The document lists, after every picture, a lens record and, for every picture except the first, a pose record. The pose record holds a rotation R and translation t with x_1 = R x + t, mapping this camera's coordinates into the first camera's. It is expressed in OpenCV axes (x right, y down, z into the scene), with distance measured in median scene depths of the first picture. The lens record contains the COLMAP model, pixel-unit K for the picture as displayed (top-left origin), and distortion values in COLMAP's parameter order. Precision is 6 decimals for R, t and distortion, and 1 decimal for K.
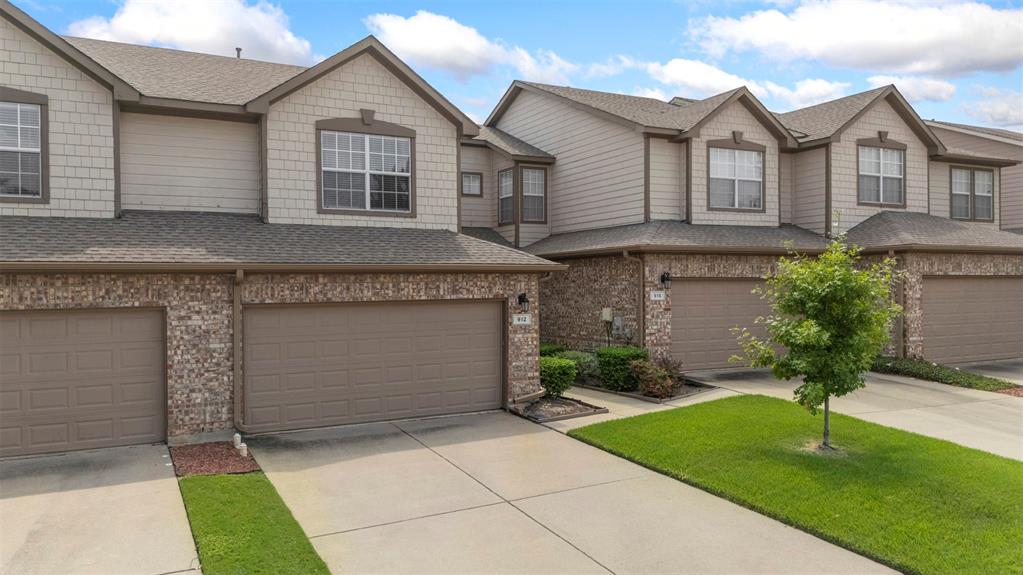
lens RADIAL K [[758.8, 0, 511.5], [0, 758.8, 287.5], [0, 0, 1]] dist [0.117576, -0.179331]
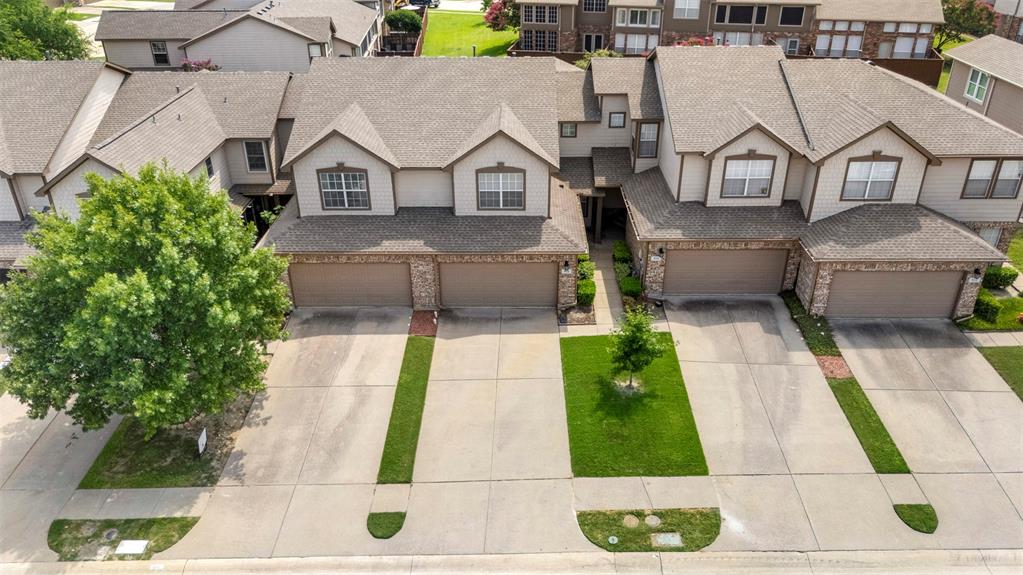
lens RADIAL K [[758.8, 0, 511.5], [0, 758.8, 287.5], [0, 0, 1]] dist [0.117576, -0.179331]
pose [[0.881518, 0.229269, -0.412750, 0.734710], [-0.004521, 0.878248, 0.478183, -0.894710], [0.472129, -0.419661, 0.775228, -0.673965]]
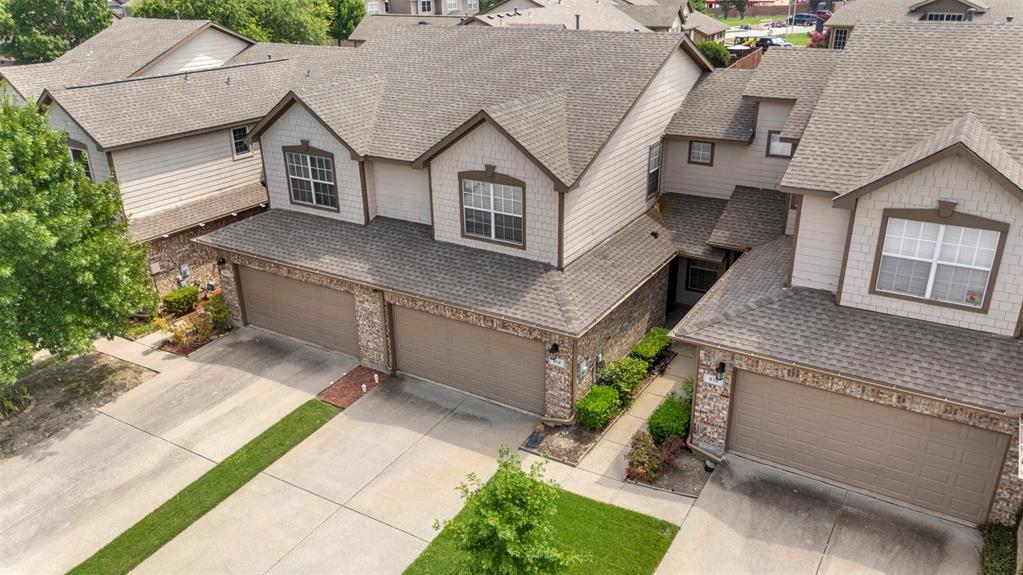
lens RADIAL K [[758.8, 0, 511.5], [0, 758.8, 287.5], [0, 0, 1]] dist [0.117576, -0.179331]
pose [[0.509330, 0.336768, -0.791941, 0.883928], [0.008430, 0.918254, 0.395903, -0.539041], [0.860530, -0.208322, 0.464855, 0.403523]]
